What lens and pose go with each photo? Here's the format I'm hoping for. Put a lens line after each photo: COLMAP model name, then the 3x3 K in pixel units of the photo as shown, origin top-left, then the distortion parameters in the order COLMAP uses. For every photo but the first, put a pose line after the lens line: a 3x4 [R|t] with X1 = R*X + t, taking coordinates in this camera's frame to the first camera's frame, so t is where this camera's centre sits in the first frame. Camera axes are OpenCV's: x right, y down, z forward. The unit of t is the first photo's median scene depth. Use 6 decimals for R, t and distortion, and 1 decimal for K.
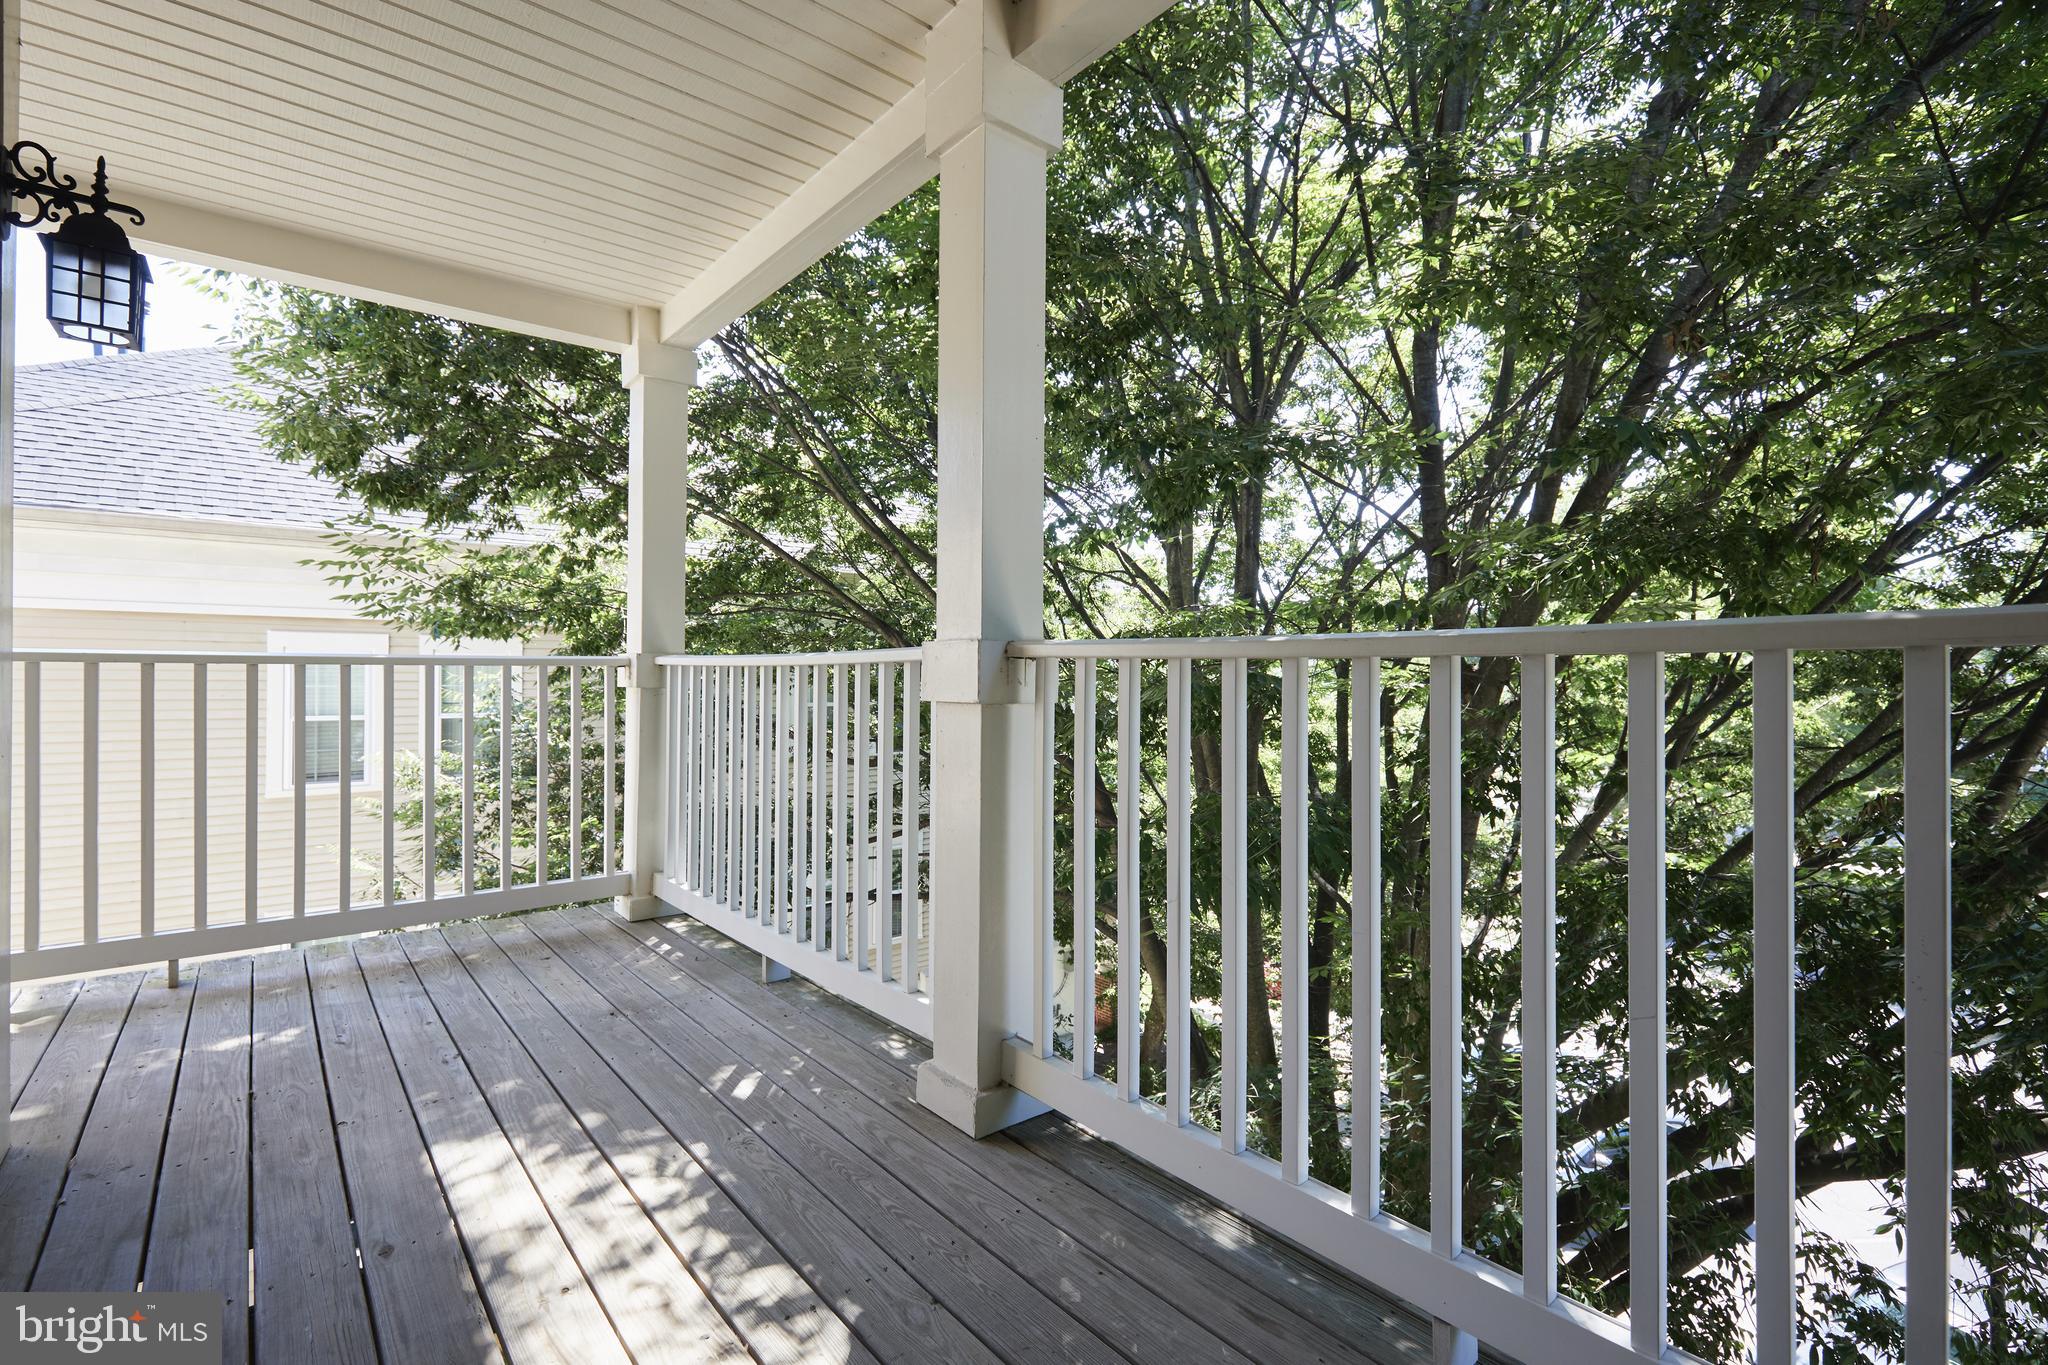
lens RADIAL K [[952.2, 0, 1021.8], [0, 952.2, 679.6], [0, 0, 1]] dist [0.016792, 0.000336]
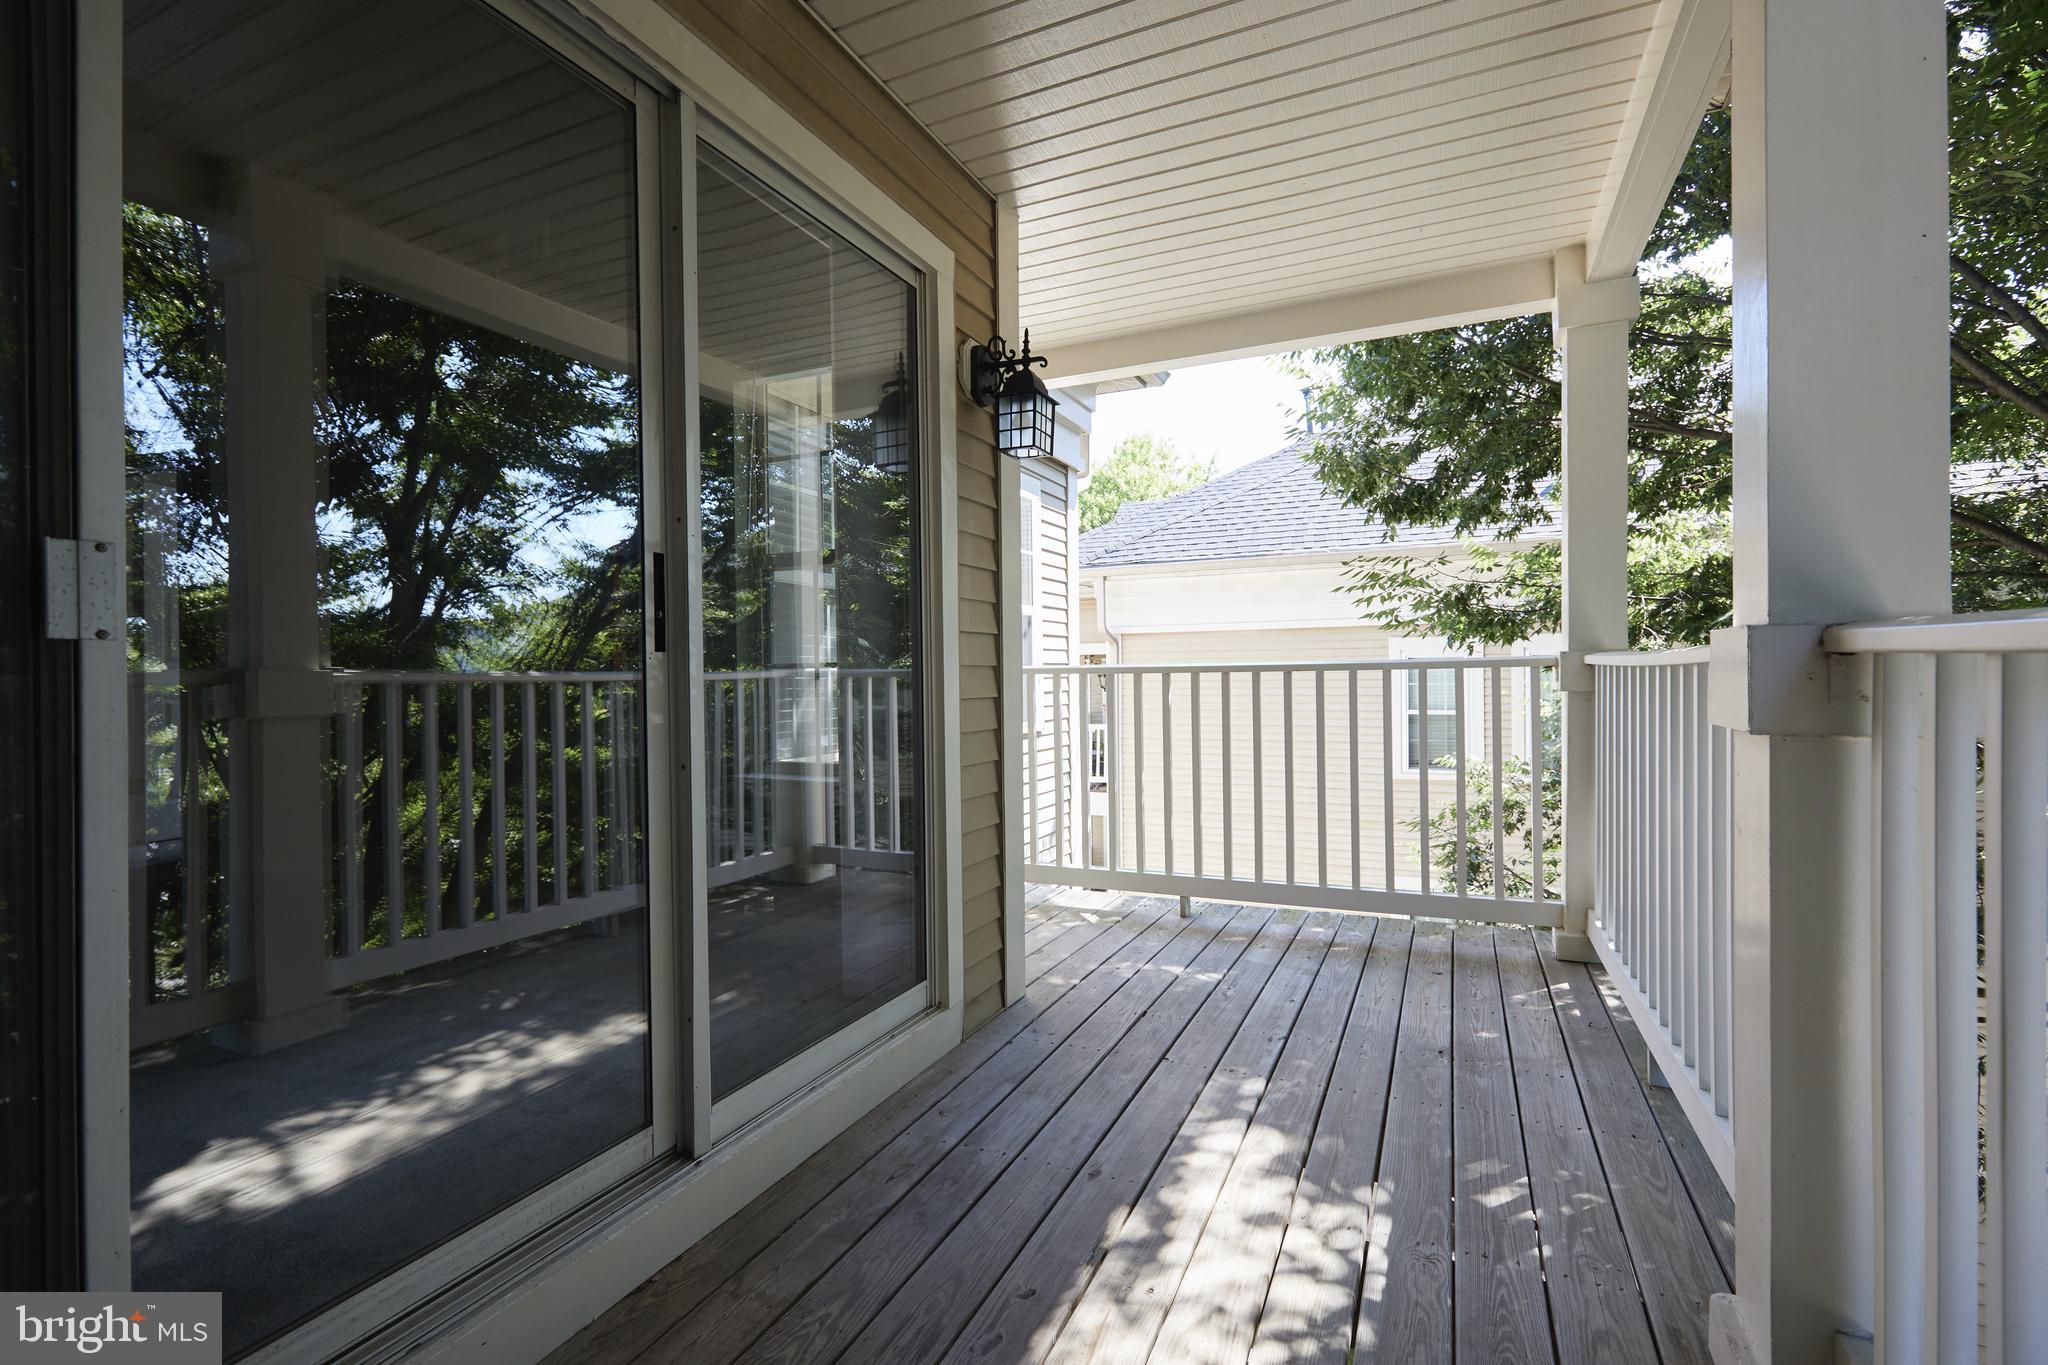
lens RADIAL K [[952.2, 0, 1020.9], [0, 952.2, 682.4], [0, 0, 1]] dist [0.016792, 0.000336]
pose [[0.448757, -0.003410, -0.893647, 0.196515], [0.011749, 0.999929, 0.002085, -0.009525], [0.893576, -0.011435, 0.448765, 0.219216]]
